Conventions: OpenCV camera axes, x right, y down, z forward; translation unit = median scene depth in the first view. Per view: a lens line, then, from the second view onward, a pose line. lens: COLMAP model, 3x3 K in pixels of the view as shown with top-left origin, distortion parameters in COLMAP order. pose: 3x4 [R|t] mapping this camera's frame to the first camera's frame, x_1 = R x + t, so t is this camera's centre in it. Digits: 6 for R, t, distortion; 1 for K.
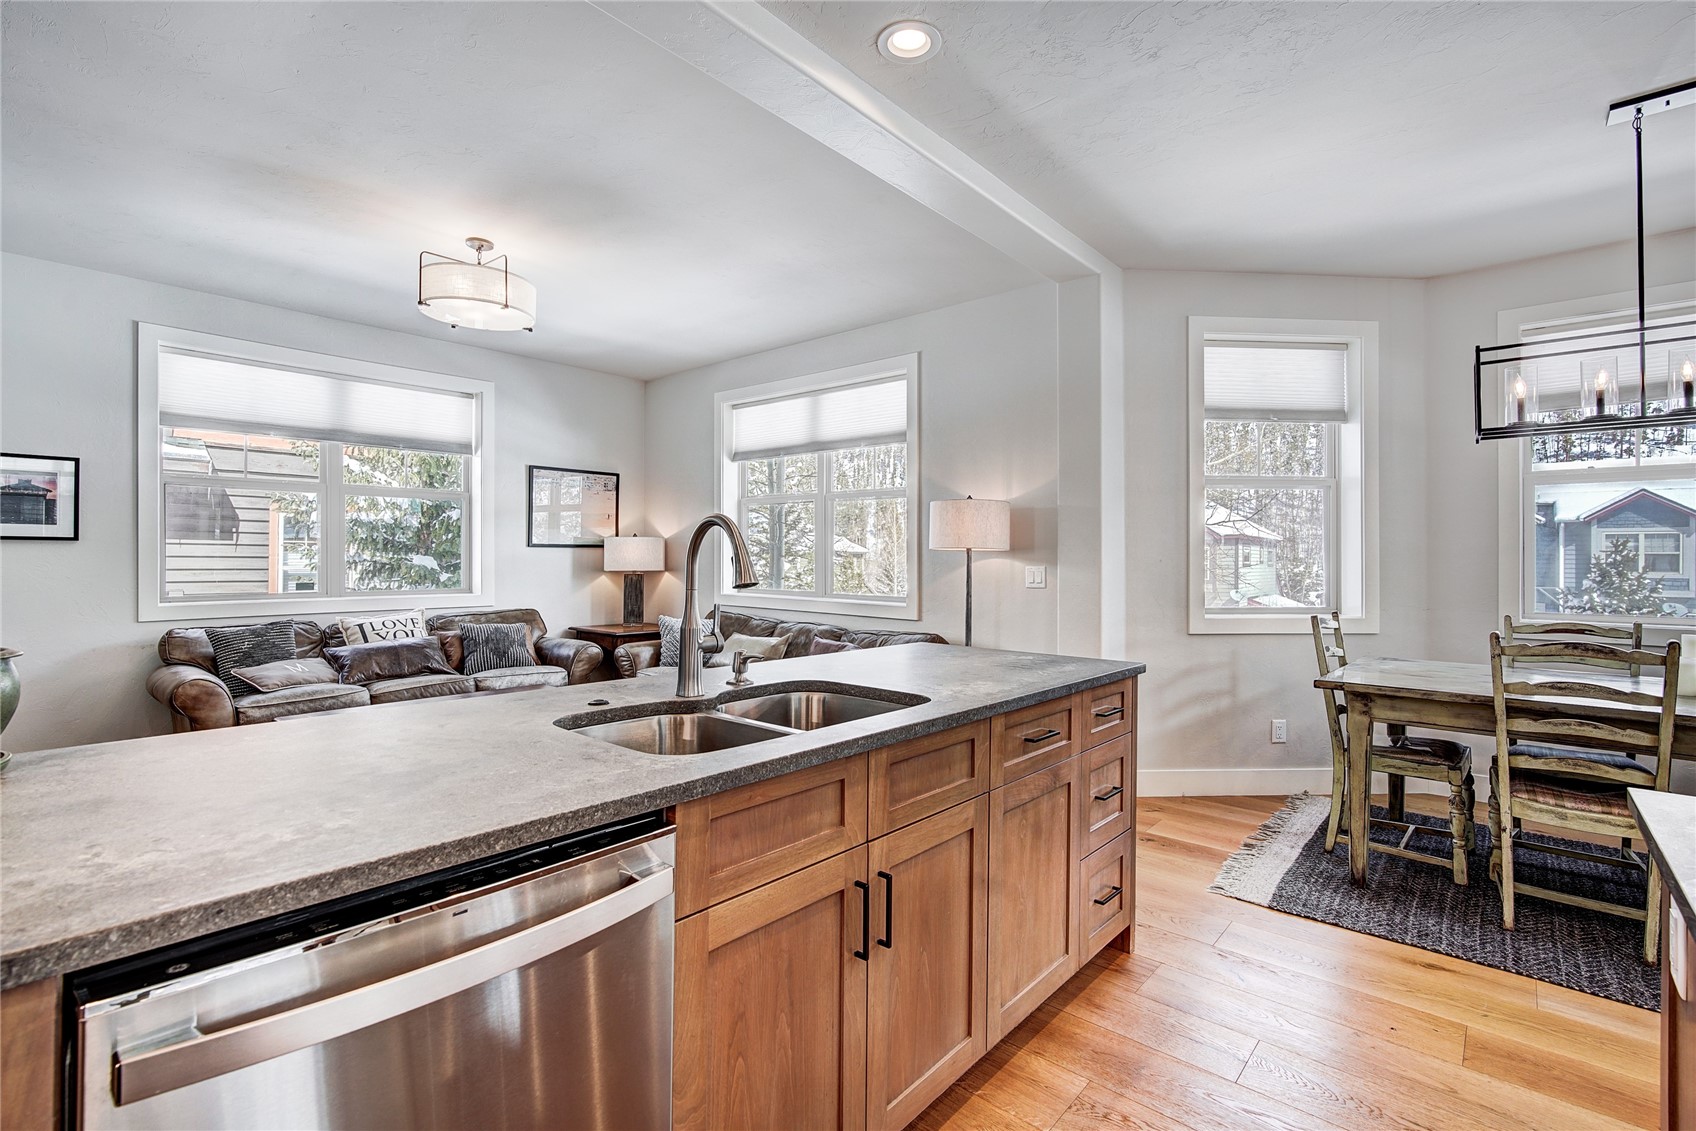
lens RADIAL K [[767.2, 0, 853.7], [0, 767.2, 555.7], [0, 0, 1]] dist [-0.011333, 0.003155]
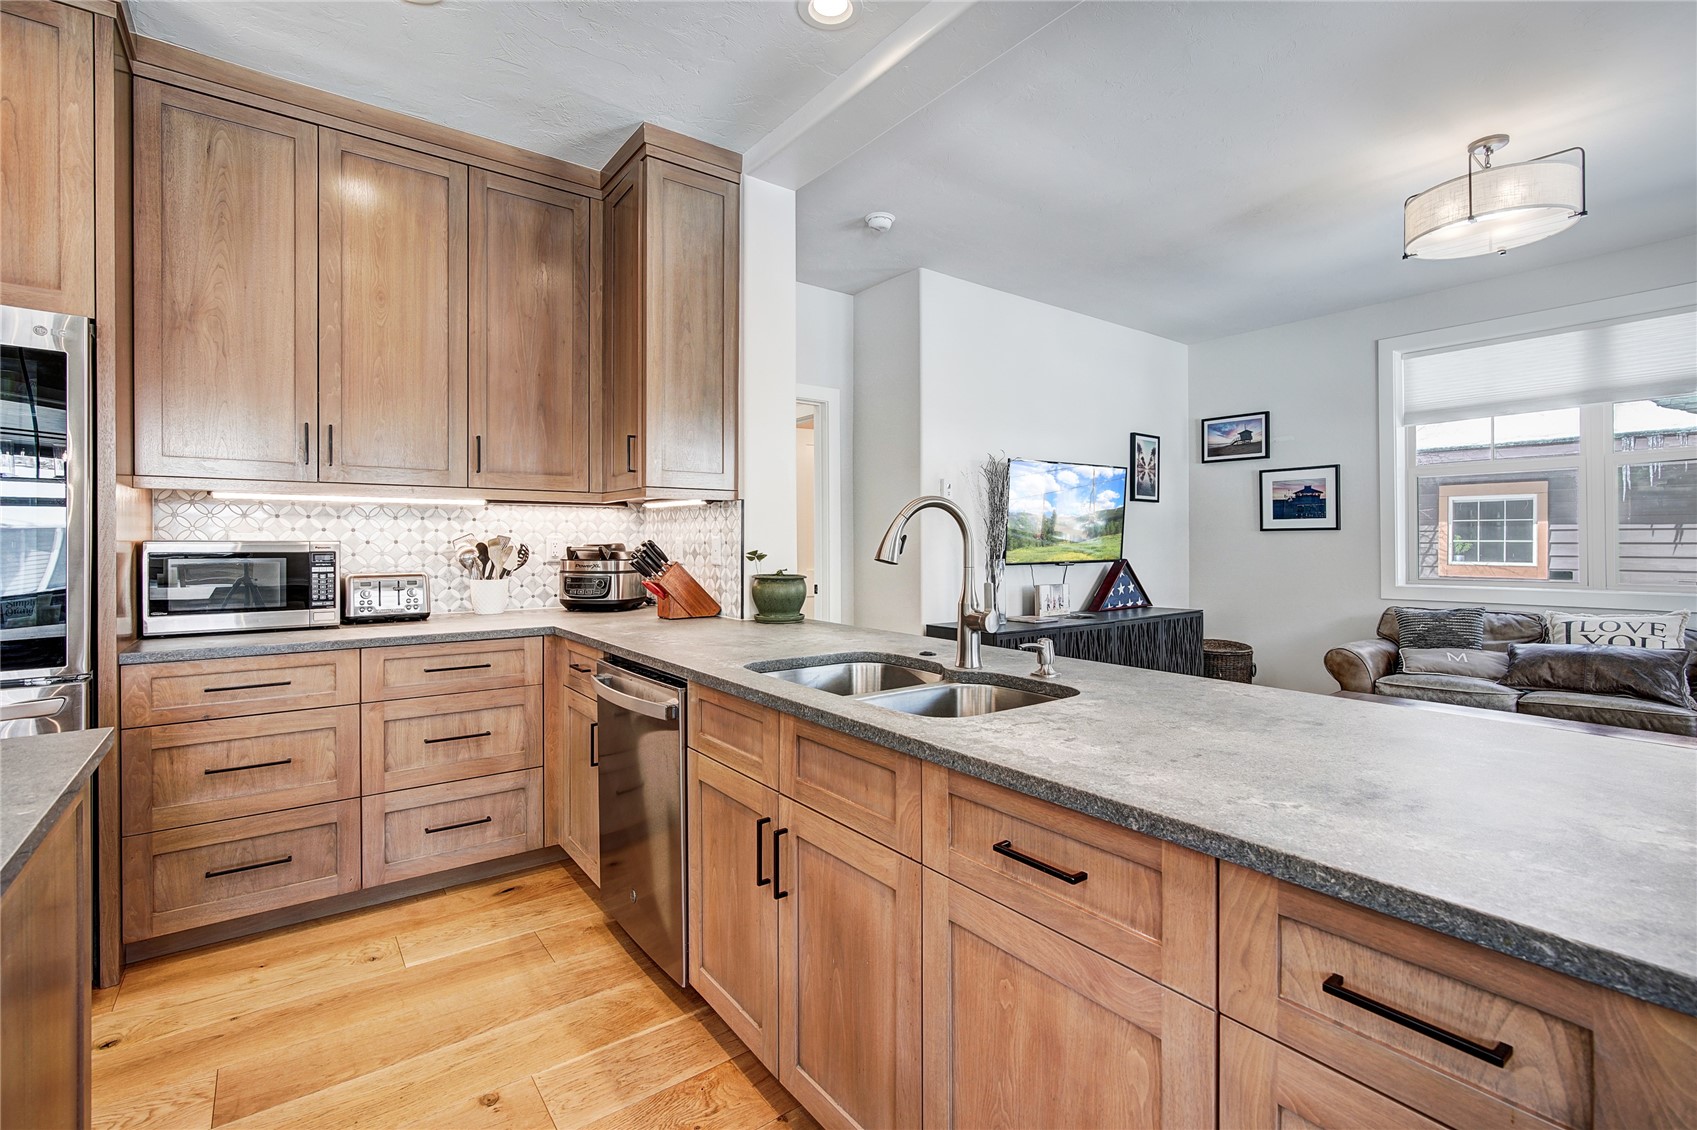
lens RADIAL K [[767.6, 0, 847.1], [0, 767.6, 545.9], [0, 0, 1]] dist [-0.011333, 0.003155]
pose [[-0.209116, -0.001889, -0.977889, 0.376738], [0.002705, 0.999993, -0.002510, 0.007676], [0.977887, -0.003170, -0.209110, 0.464503]]
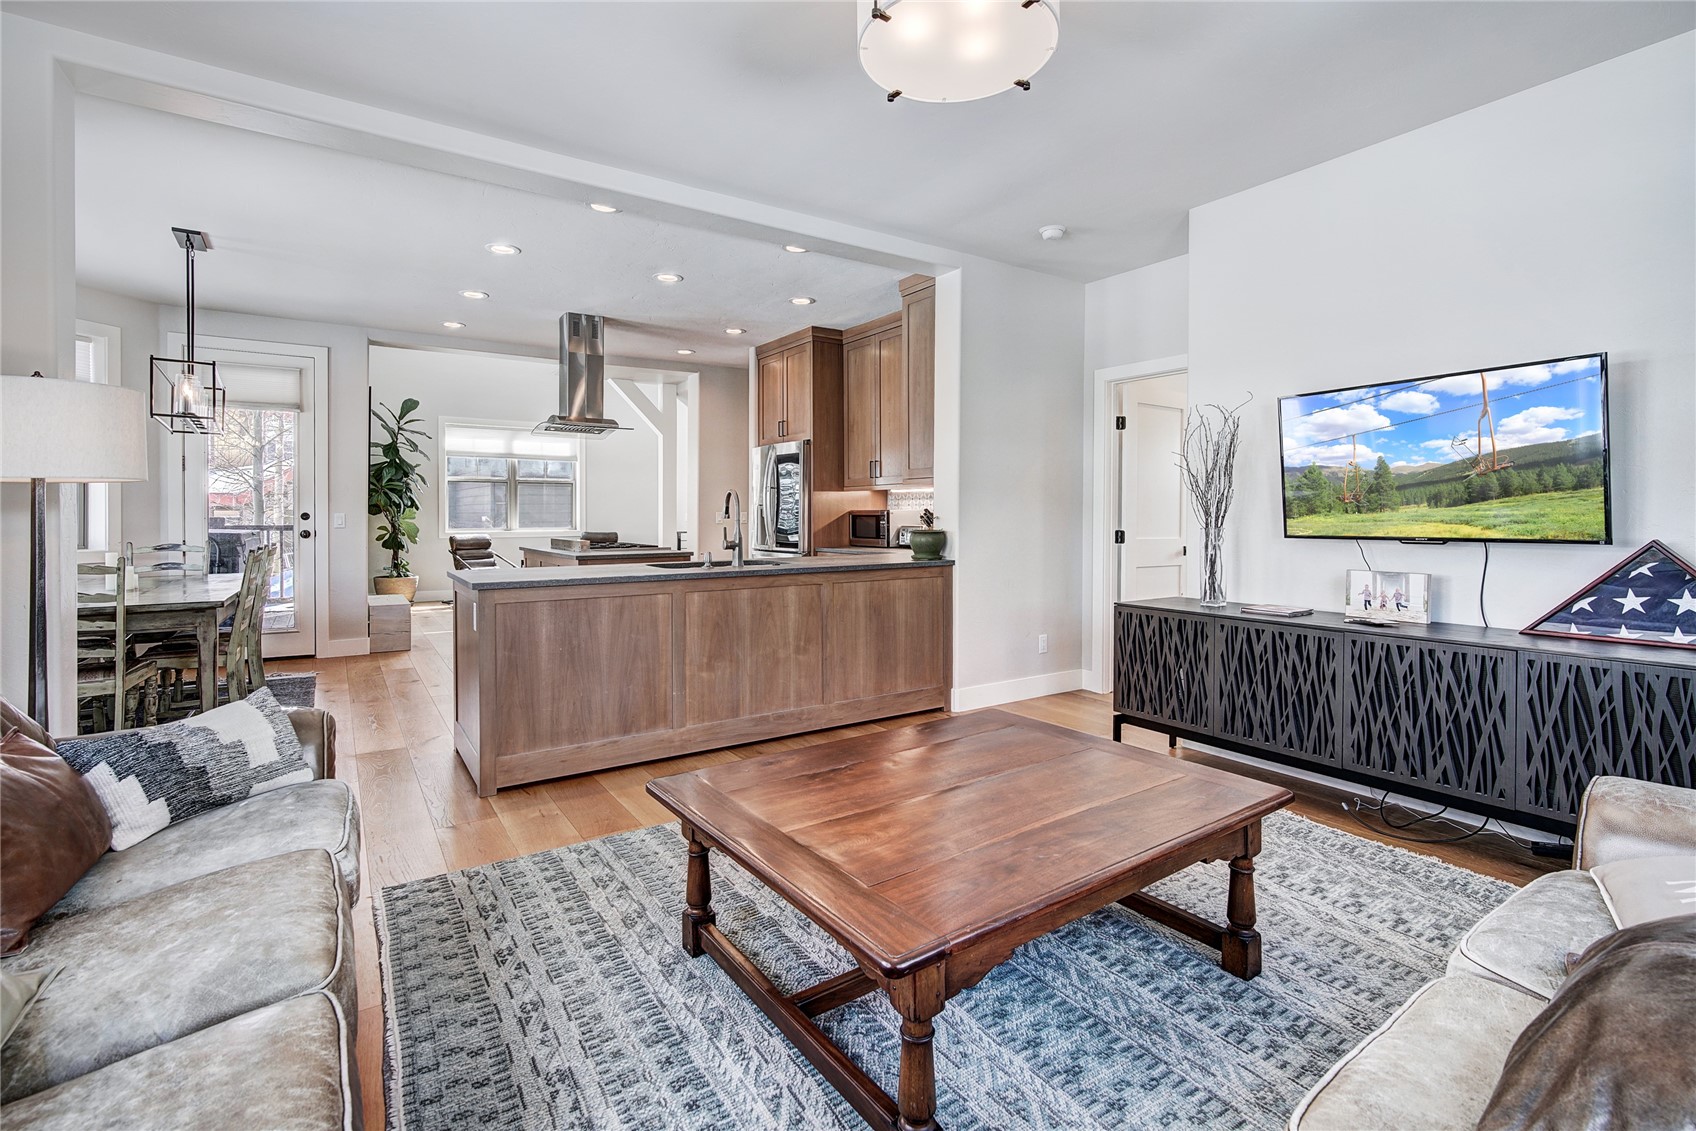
lens RADIAL K [[767.2, 0, 849.3], [0, 767.2, 523.0], [0, 0, 1]] dist [-0.011333, 0.003155]
pose [[-0.966160, -0.008770, 0.257794, -0.499866], [-0.006812, 0.999941, 0.008486, 0.012995], [-0.257853, 0.006443, -0.966163, 1.381059]]
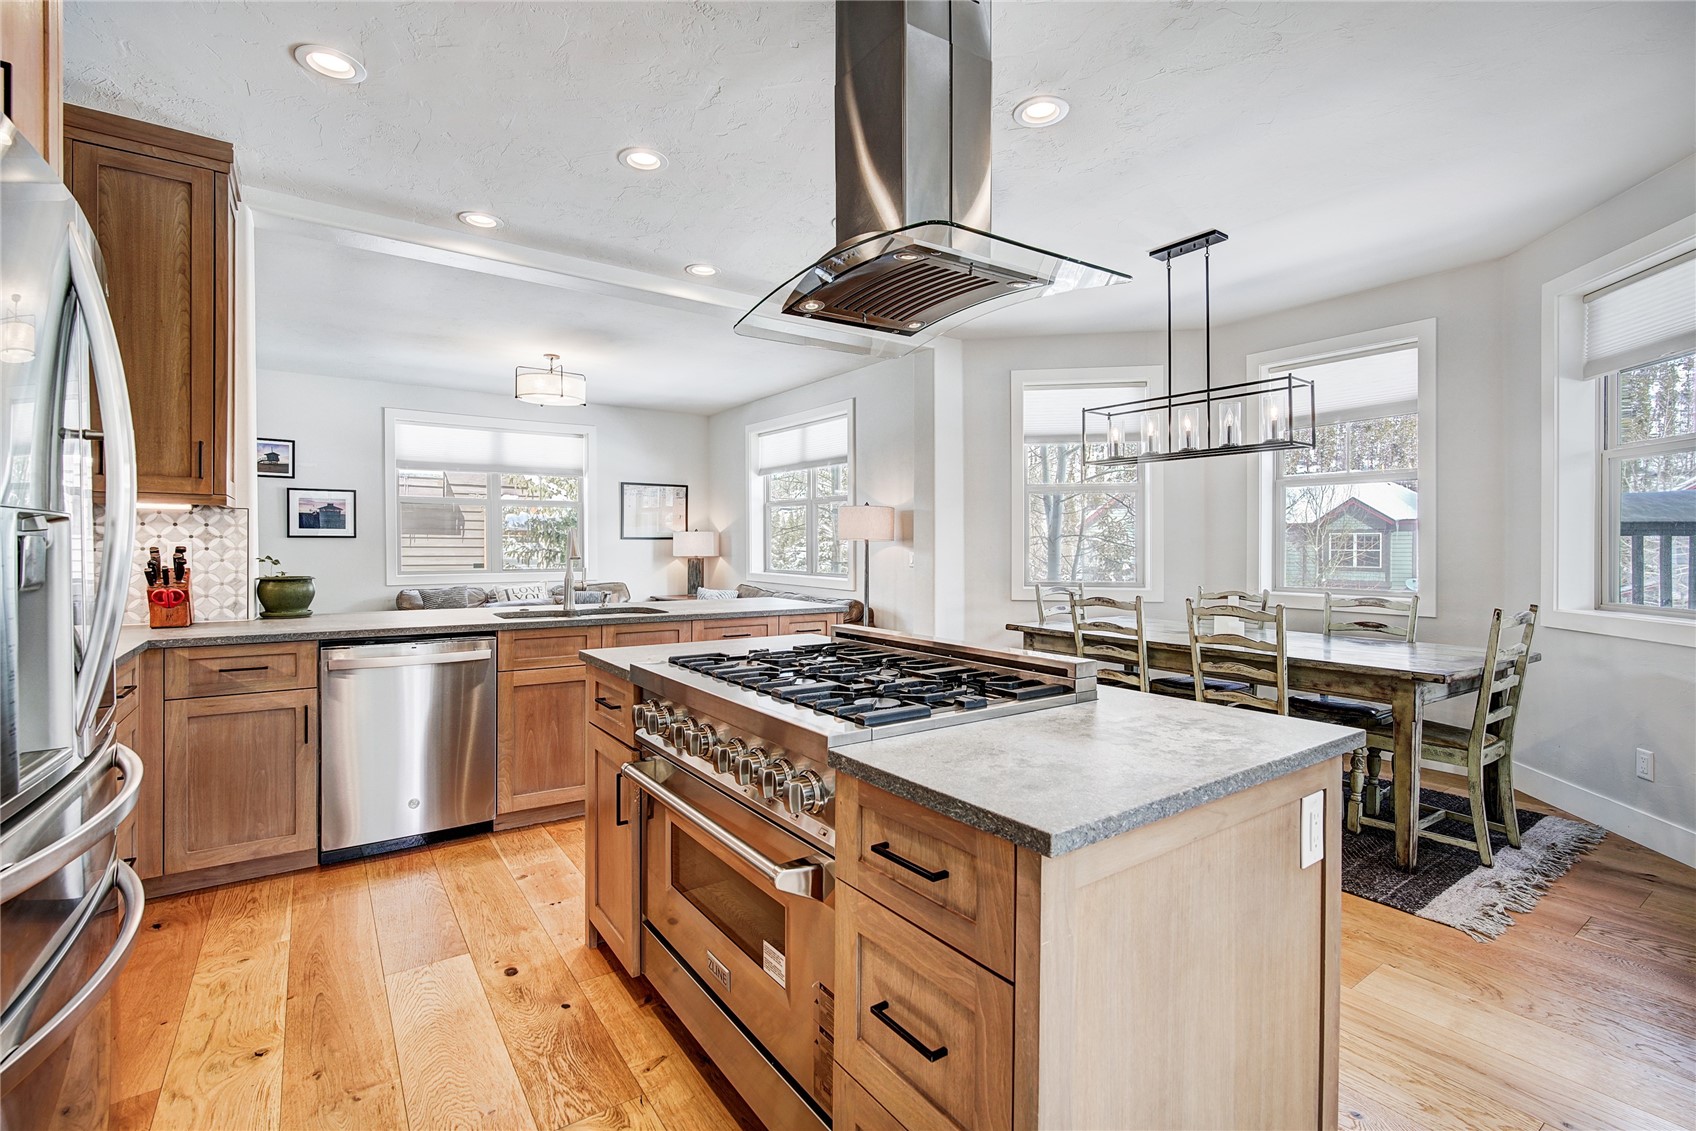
lens RADIAL K [[767.2, 0, 846.8], [0, 767.2, 550.9], [0, 0, 1]] dist [-0.011333, 0.003155]
pose [[0.970170, -0.001566, -0.242420, 0.472254], [0.003373, 0.999970, 0.007040, 0.001531], [0.242402, -0.007648, 0.970146, -0.403539]]
